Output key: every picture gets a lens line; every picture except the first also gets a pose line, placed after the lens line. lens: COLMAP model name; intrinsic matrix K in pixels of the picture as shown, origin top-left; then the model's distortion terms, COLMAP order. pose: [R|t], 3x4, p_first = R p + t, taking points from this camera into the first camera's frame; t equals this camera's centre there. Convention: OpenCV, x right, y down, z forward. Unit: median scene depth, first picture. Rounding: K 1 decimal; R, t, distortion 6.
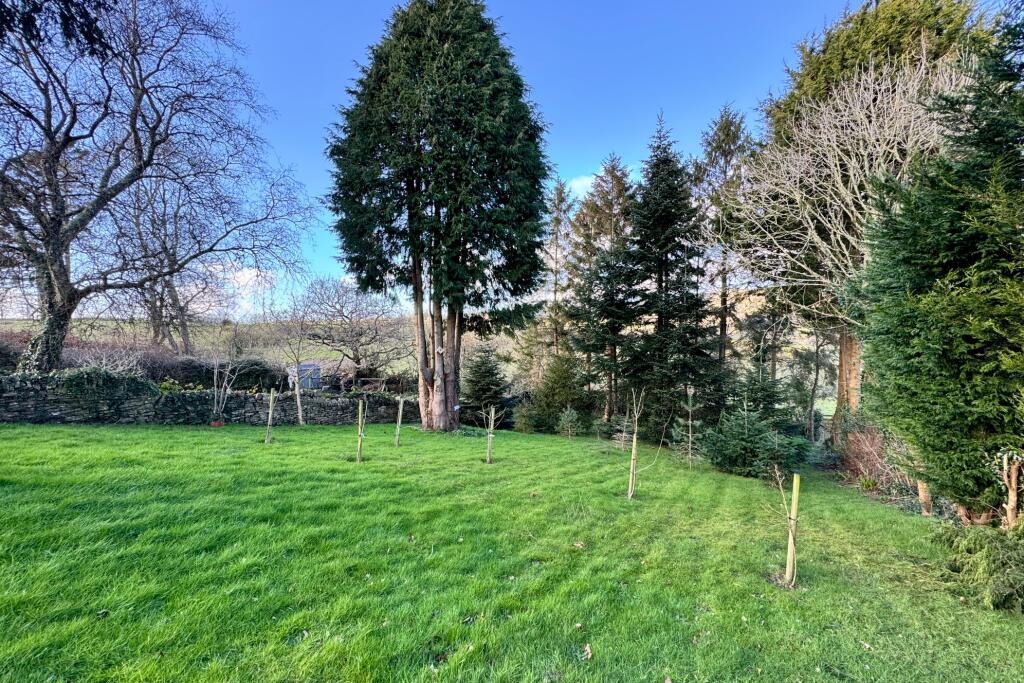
lens RADIAL K [[407.9, 0, 514.4], [0, 407.9, 342.3], [0, 0, 1]] dist [-0.006705, 0.000475]
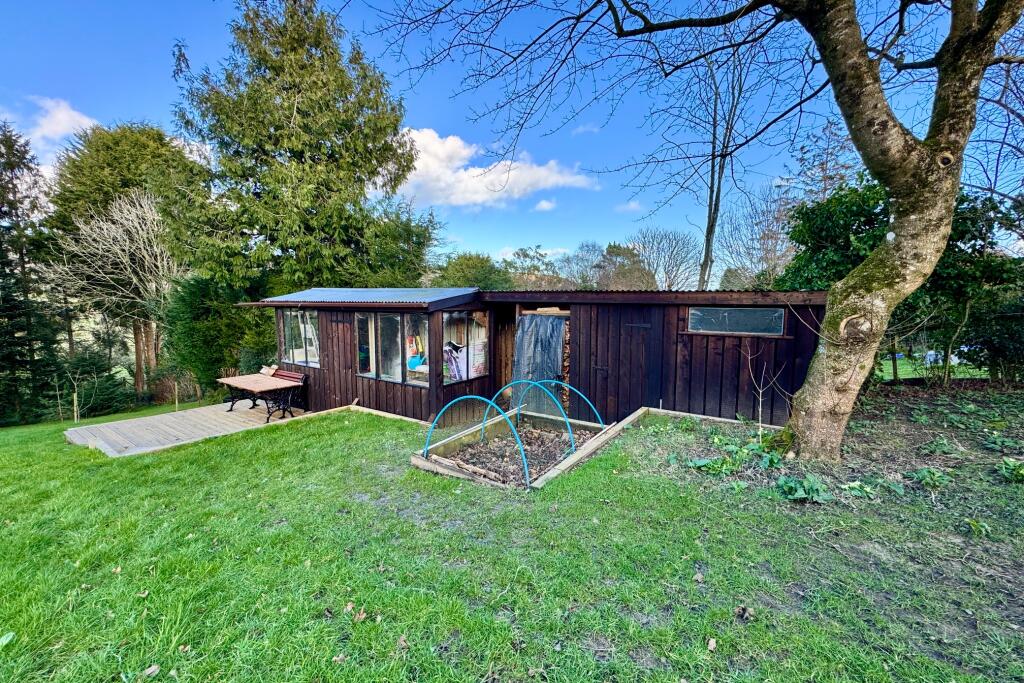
lens RADIAL K [[407.9, 0, 515.9], [0, 407.9, 344.8], [0, 0, 1]] dist [-0.006705, 0.000475]
pose [[0.060971, -0.106564, 0.992435, -0.783361], [0.013568, 0.994281, 0.105929, -0.095307], [-0.998047, 0.007007, 0.062068, -0.656134]]
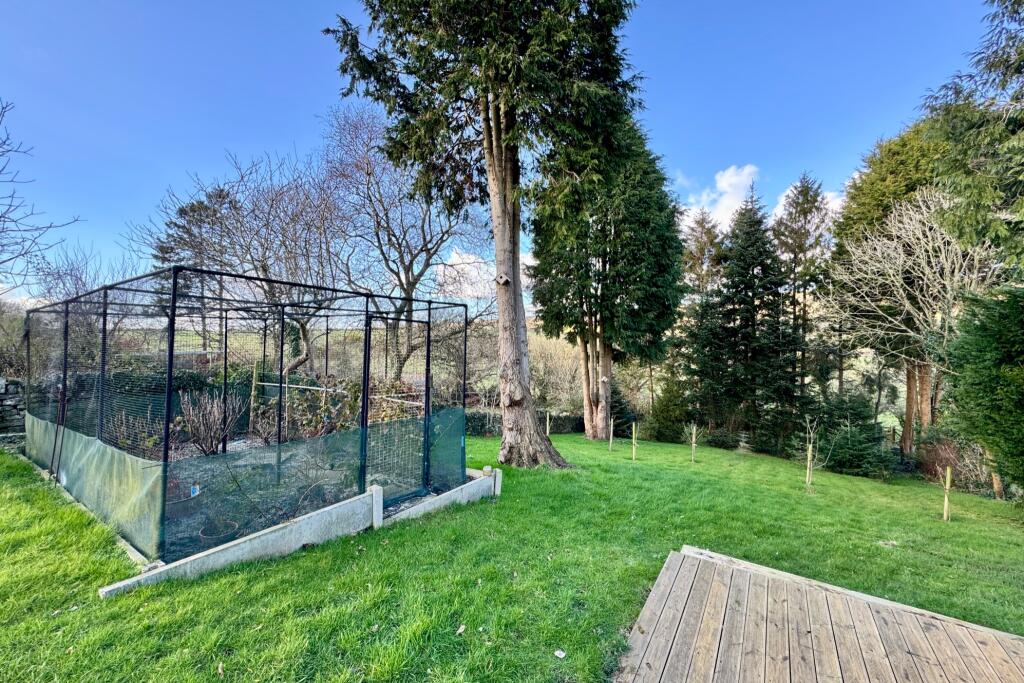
lens RADIAL K [[407.9, 0, 513.2], [0, 407.9, 343.9], [0, 0, 1]] dist [-0.006705, 0.000475]
pose [[0.999351, 0.000286, -0.036029, -0.425264], [-0.000746, 0.999918, -0.012769, -0.077091], [0.036023, 0.012787, 0.999269, -0.332181]]
